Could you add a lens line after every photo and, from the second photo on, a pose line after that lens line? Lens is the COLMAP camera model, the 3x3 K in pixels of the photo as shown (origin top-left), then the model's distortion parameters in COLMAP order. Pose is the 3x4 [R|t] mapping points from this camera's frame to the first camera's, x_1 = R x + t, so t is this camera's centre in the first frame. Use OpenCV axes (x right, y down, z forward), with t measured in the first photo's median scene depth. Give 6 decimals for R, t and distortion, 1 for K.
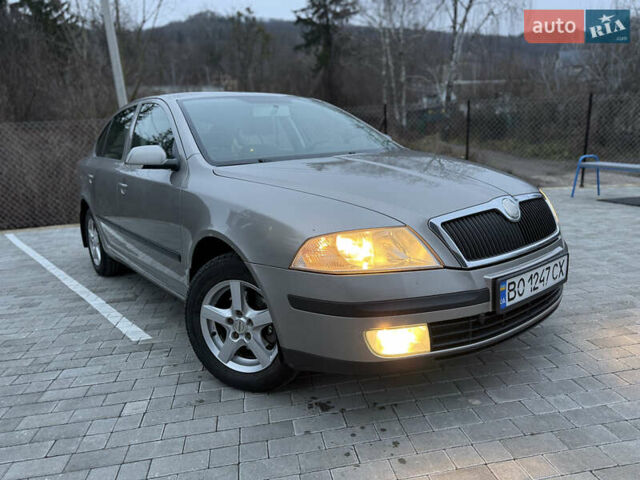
lens RADIAL K [[456.1, 0, 320.0], [0, 456.1, 240.0], [0, 0, 1]] dist [0.035489, -0.039868]
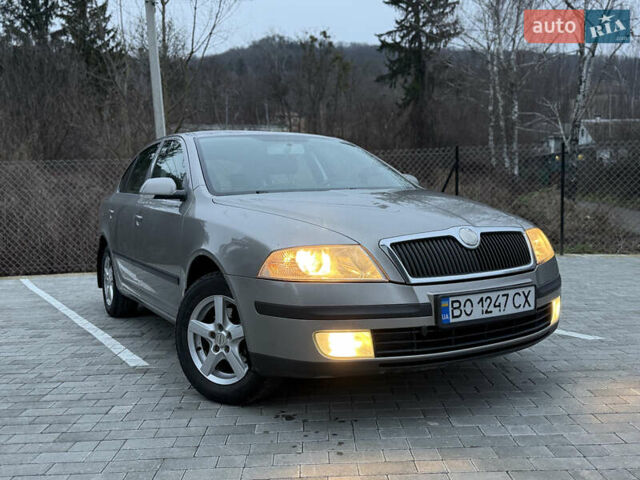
lens RADIAL K [[620.5, 0, 320.0], [0, 620.5, 240.0], [0, 0, 1]] dist [0.132290, -0.255754]
pose [[0.987453, 0.034095, -0.154191, 0.240202], [-0.055524, 0.989030, -0.136885, 0.126938], [0.147833, 0.143729, 0.978513, -0.385212]]
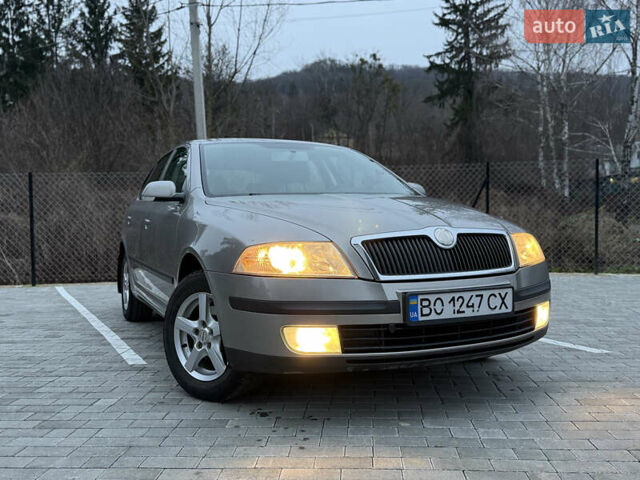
lens RADIAL K [[622.4, 0, 328.5], [0, 622.4, 239.0], [0, 0, 1]] dist [0.125530, -0.240222]
pose [[0.972905, 0.043603, -0.227055, 0.390018], [-0.083425, 0.982102, -0.168867, 0.164900], [0.215628, 0.183233, 0.959130, -0.366229]]
